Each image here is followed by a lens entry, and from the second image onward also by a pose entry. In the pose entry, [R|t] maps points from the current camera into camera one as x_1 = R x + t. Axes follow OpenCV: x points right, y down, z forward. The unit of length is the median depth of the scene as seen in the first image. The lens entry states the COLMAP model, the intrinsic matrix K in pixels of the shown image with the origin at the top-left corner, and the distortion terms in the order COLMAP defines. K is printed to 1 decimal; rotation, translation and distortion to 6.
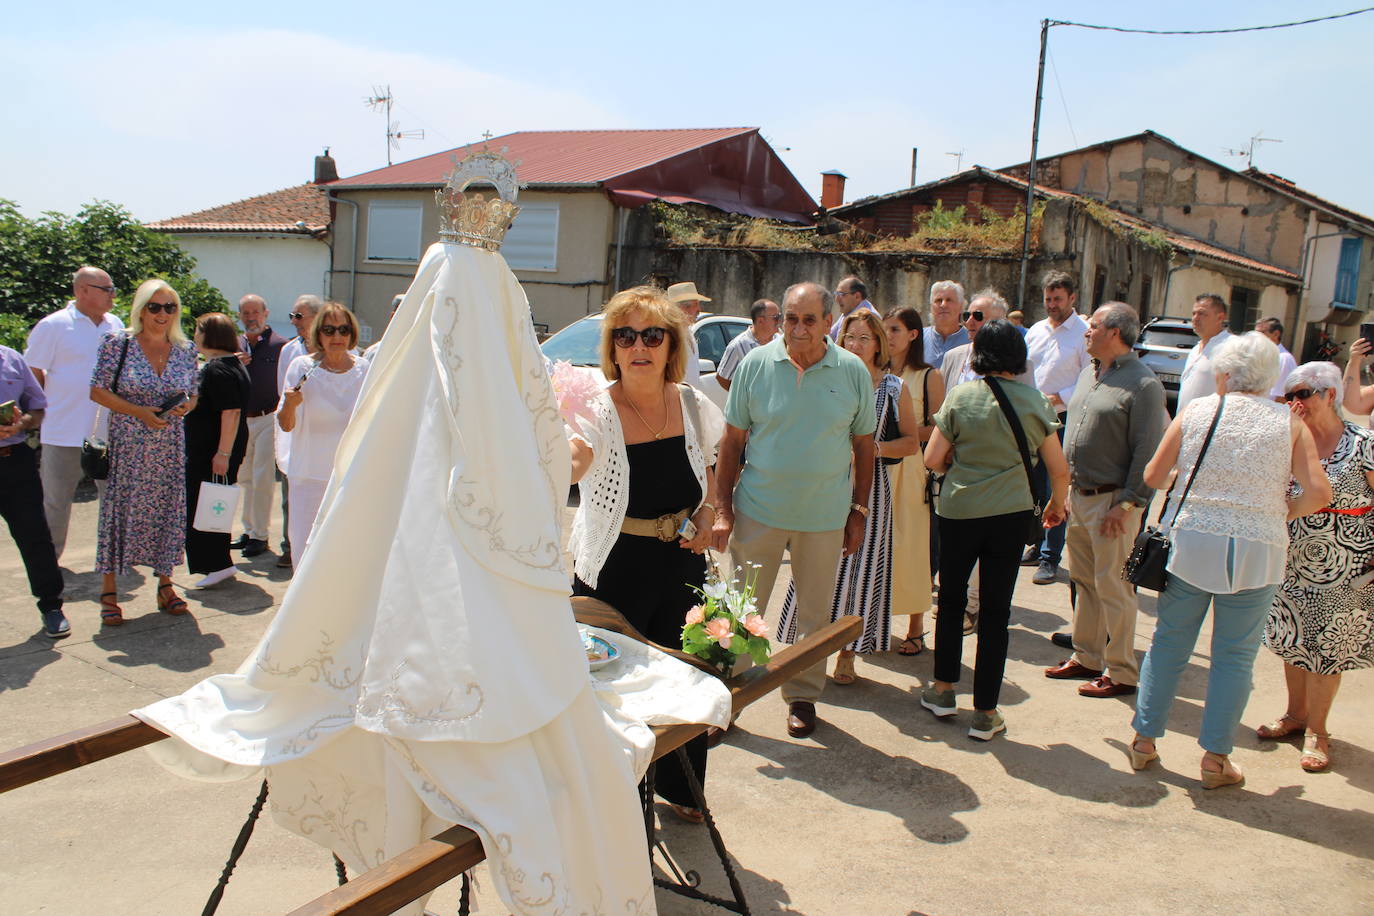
lens RADIAL K [[1152.8, 0, 691.0], [0, 1152.8, 458.6], [0, 0, 1]] dist [-0.172341, 0.156020]
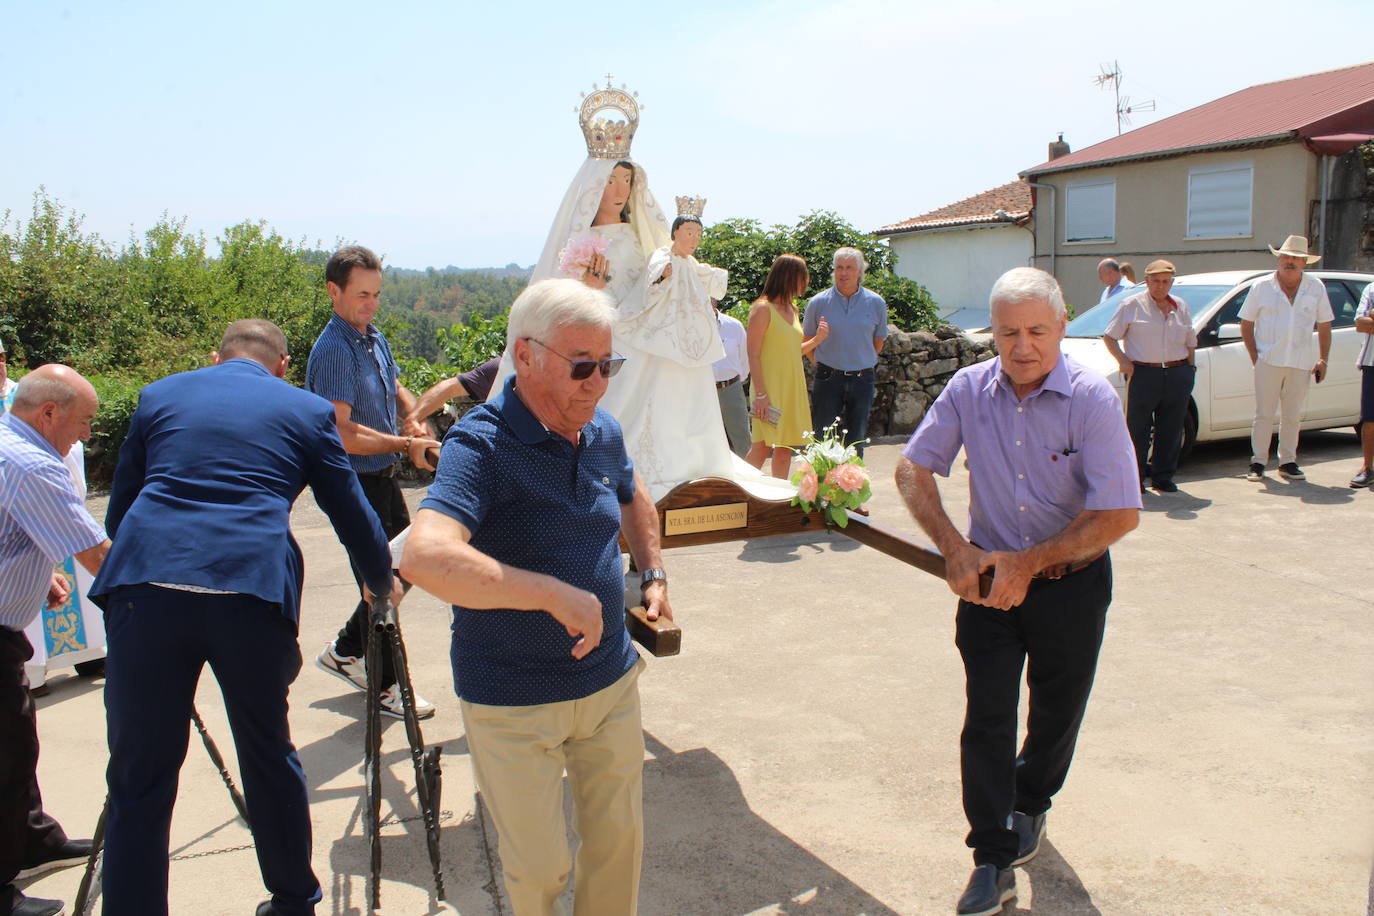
lens RADIAL K [[1148.8, 0, 690.7], [0, 1148.8, 453.3], [0, 0, 1]] dist [-0.167001, 0.145351]
pose [[0.755696, 0.009417, -0.654854, 0.125631], [-0.005689, 0.999953, 0.007815, 0.004030], [0.654897, -0.002180, 0.755715, 0.045444]]
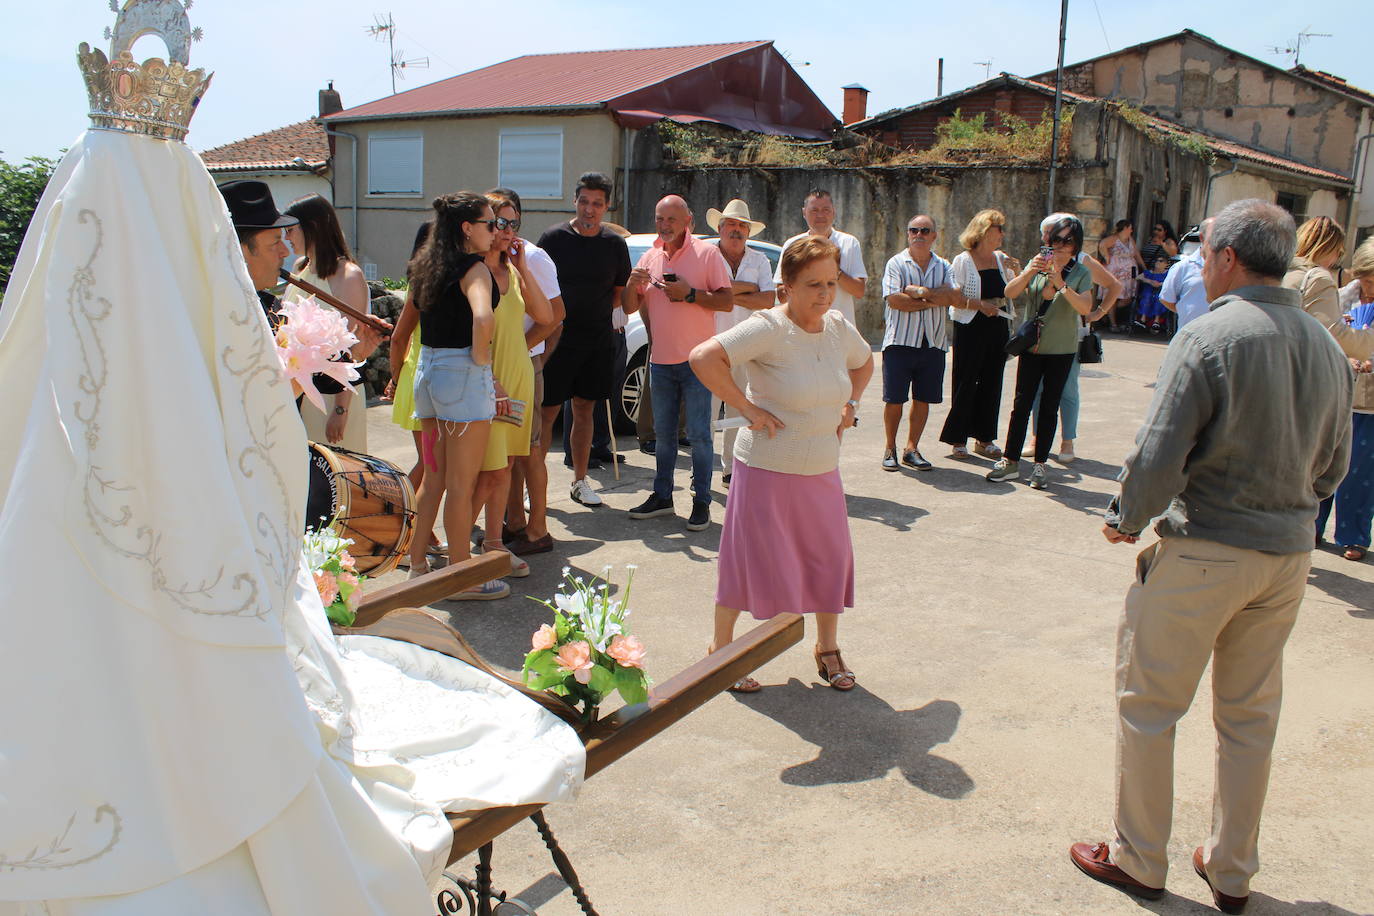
lens RADIAL K [[1152.8, 0, 691.0], [0, 1152.8, 458.6], [0, 0, 1]] dist [-0.172341, 0.156020]
pose [[0.998997, -0.028421, -0.034605, 0.017215], [0.030538, 0.997592, 0.062269, -0.002751], [0.032752, -0.063264, 0.997459, 0.038859]]
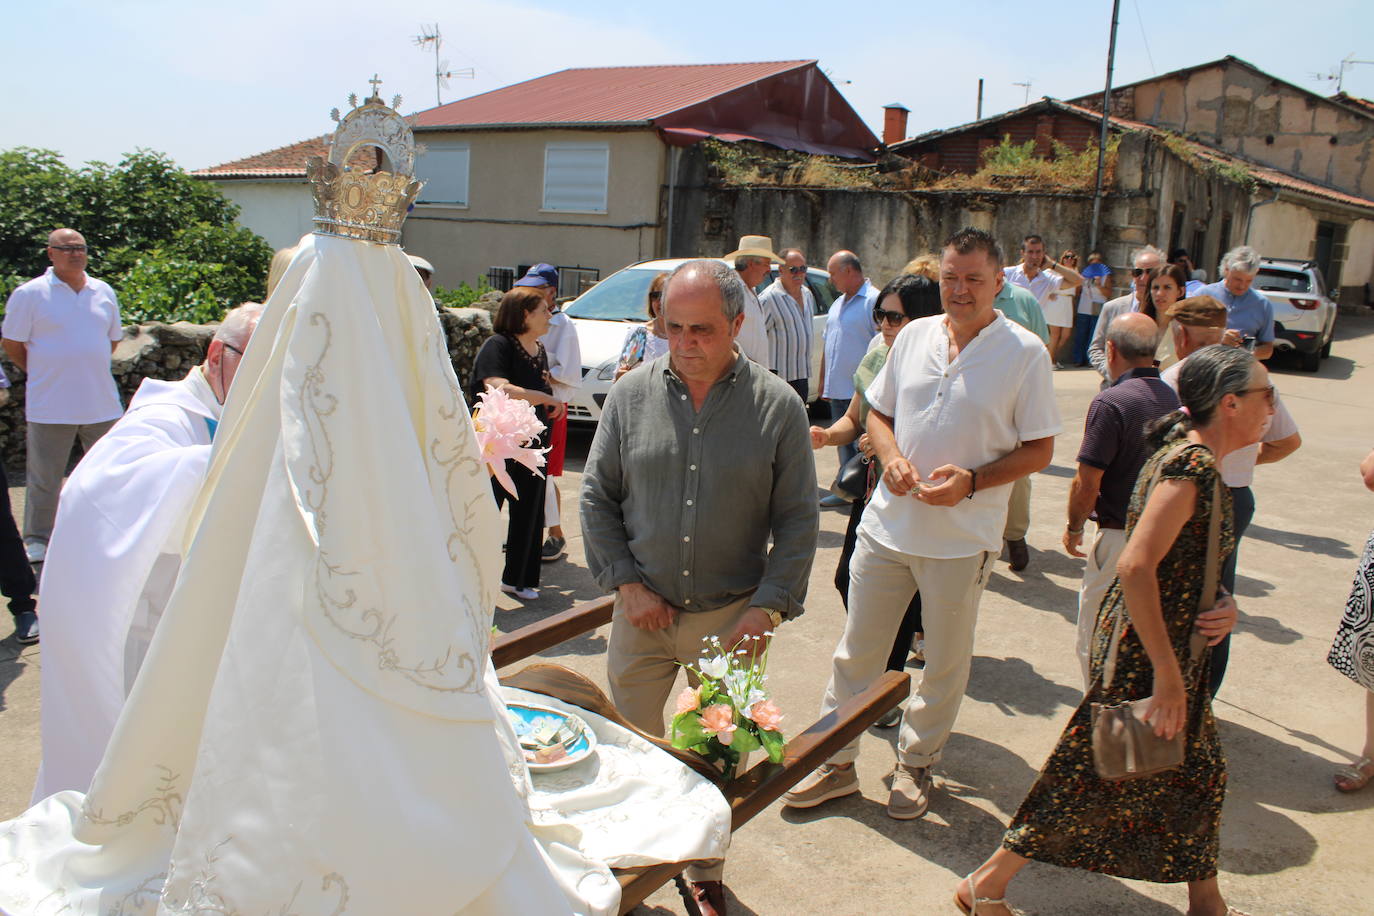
lens RADIAL K [[1150.8, 0, 691.2], [0, 1150.8, 457.6], [0, 0, 1]] dist [-0.171395, 0.154663]
pose [[0.998450, -0.002494, -0.055601, 0.006739], [0.005487, 0.998540, 0.053735, -0.009468], [0.055385, -0.053957, 0.997006, 0.032582]]
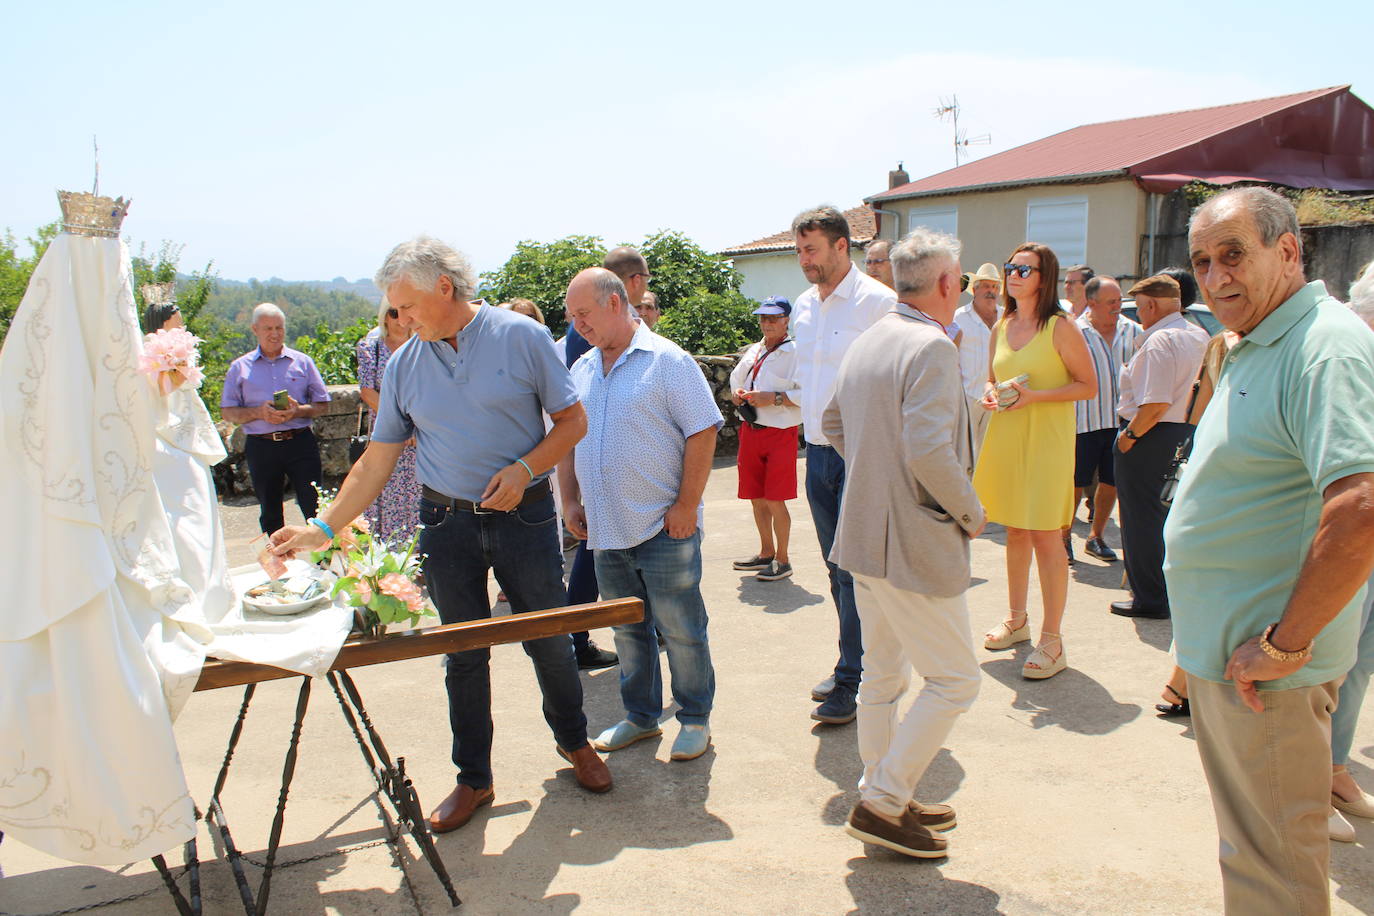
lens RADIAL K [[1152.8, 0, 691.0], [0, 1152.8, 458.6], [0, 0, 1]] dist [-0.172341, 0.156020]
pose [[0.844079, 0.008216, -0.536156, 0.110013], [-0.014066, 0.999878, -0.006823, 0.005505], [0.536035, 0.013300, 0.844091, 0.040820]]
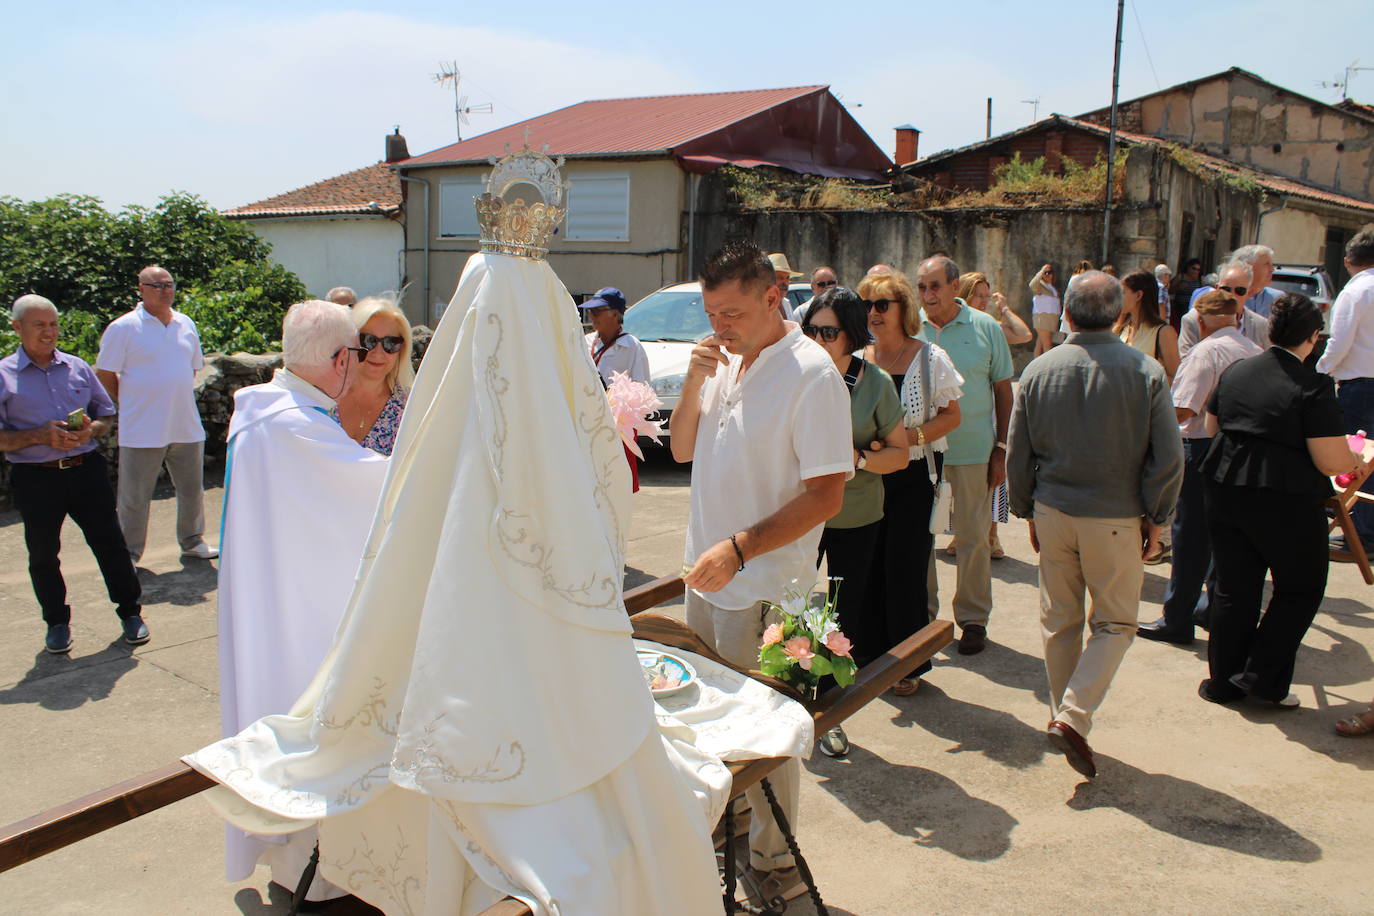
lens RADIAL K [[1150.8, 0, 691.2], [0, 1150.8, 457.6], [0, 0, 1]] dist [-0.171395, 0.154663]
pose [[0.996929, -0.031470, -0.071708, 0.001182], [0.033777, 0.998943, 0.031190, -0.005288], [0.070651, -0.033516, 0.996938, 0.009714]]
